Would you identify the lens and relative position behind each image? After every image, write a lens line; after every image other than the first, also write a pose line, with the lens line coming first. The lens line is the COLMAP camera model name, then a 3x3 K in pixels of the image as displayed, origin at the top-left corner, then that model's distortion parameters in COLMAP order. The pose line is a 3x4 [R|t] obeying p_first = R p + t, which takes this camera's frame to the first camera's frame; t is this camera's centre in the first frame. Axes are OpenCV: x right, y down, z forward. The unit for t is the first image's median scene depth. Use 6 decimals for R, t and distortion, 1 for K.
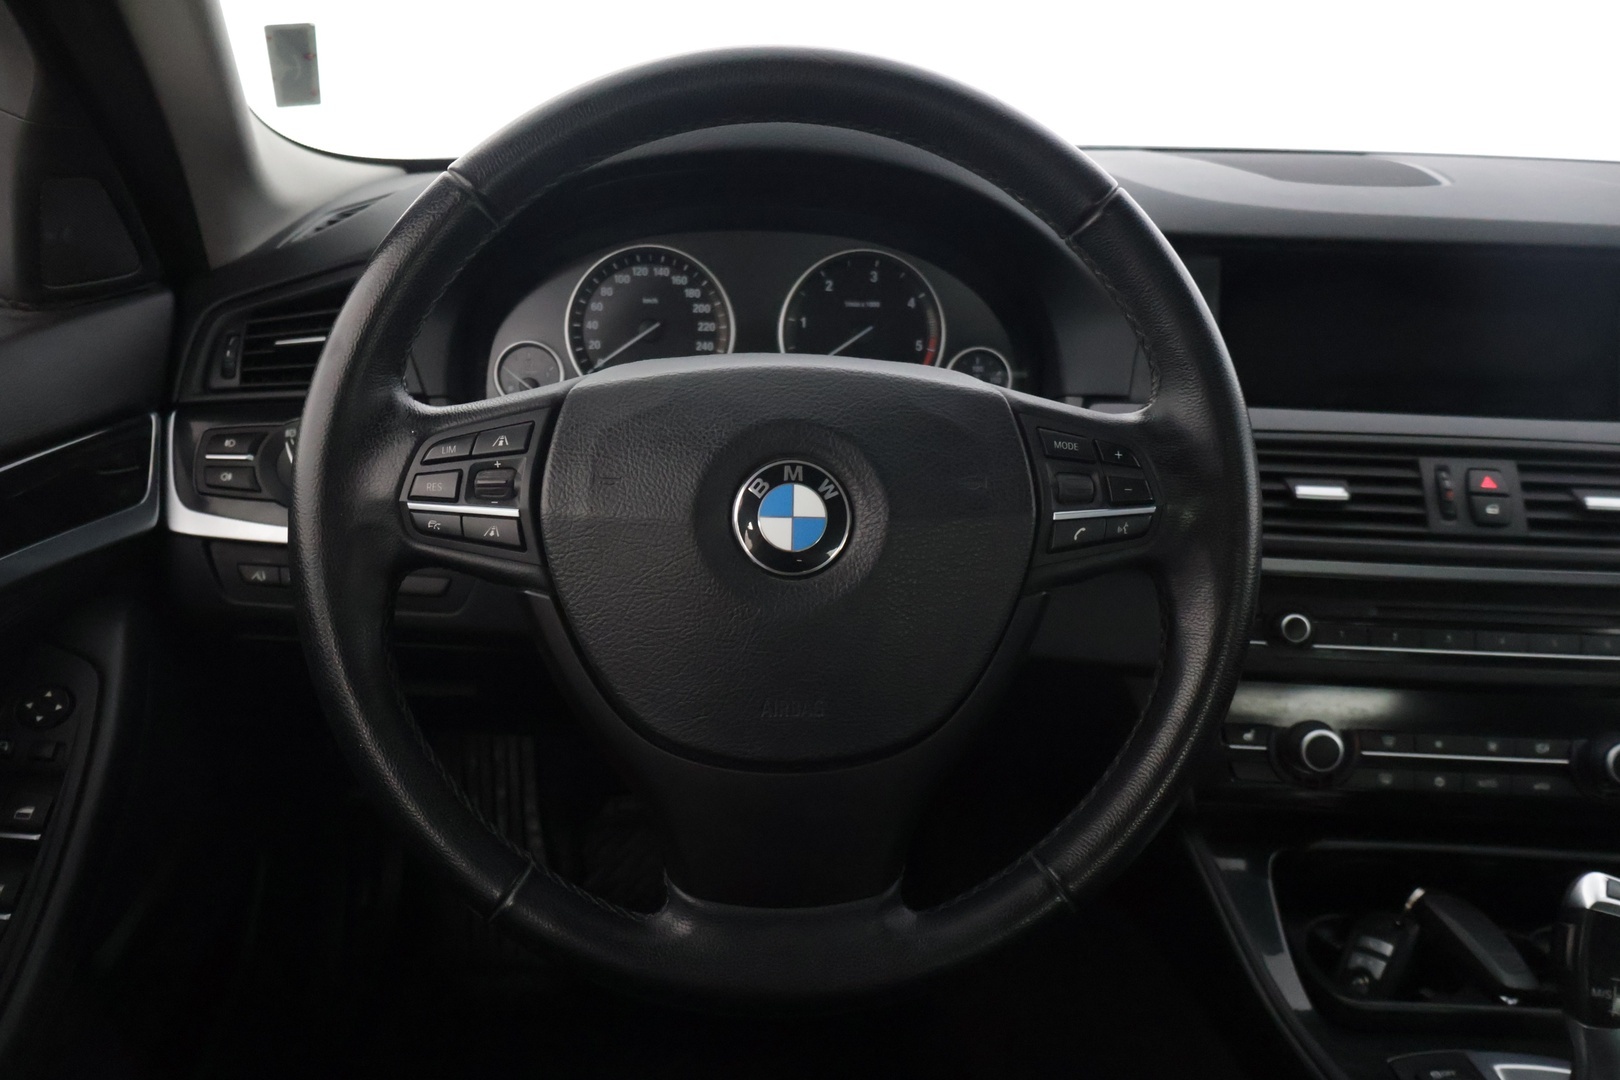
lens RADIAL K [[1376.5, 0, 810.0], [0, 1376.5, 540.0], [0, 0, 1]] dist [-0.010160, -0.008732]
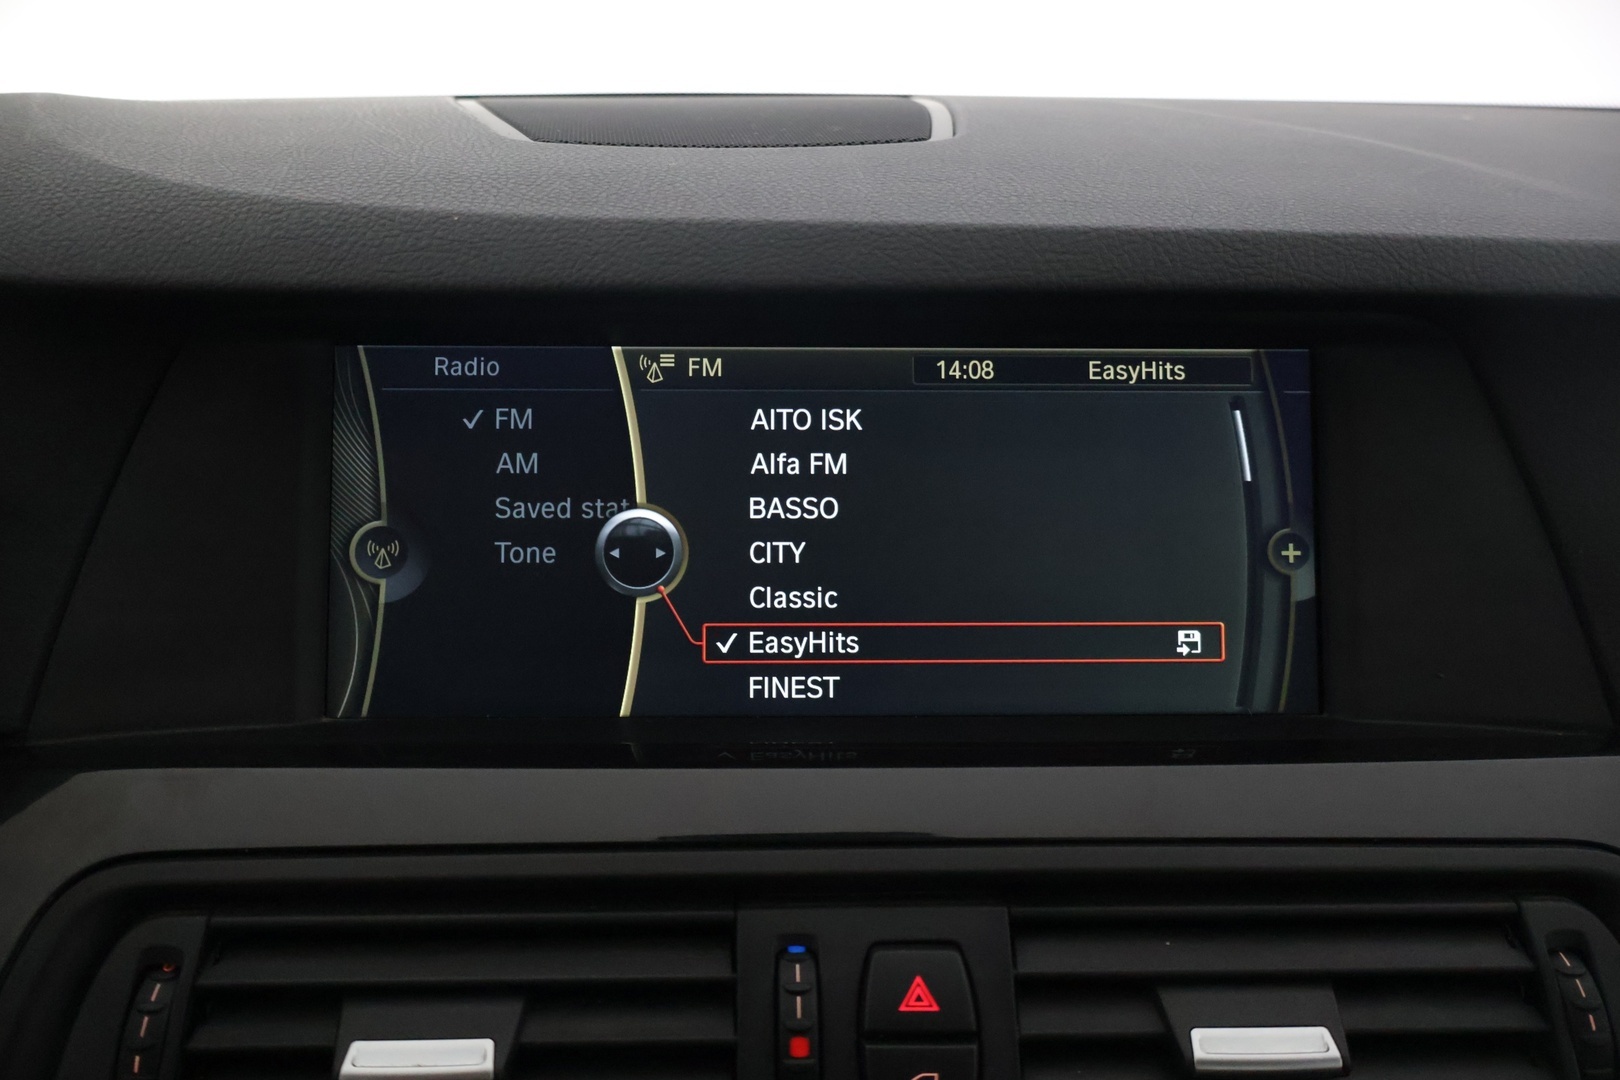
lens RADIAL K [[1376.5, 0, 810.0], [0, 1376.5, 540.0], [0, 0, 1]] dist [-0.010160, -0.008732]
pose [[0.995653, -0.045353, 0.081354, 0.650766], [0.043665, 0.998795, 0.022408, -0.240032], [-0.082272, -0.018758, 0.996433, 0.970428]]
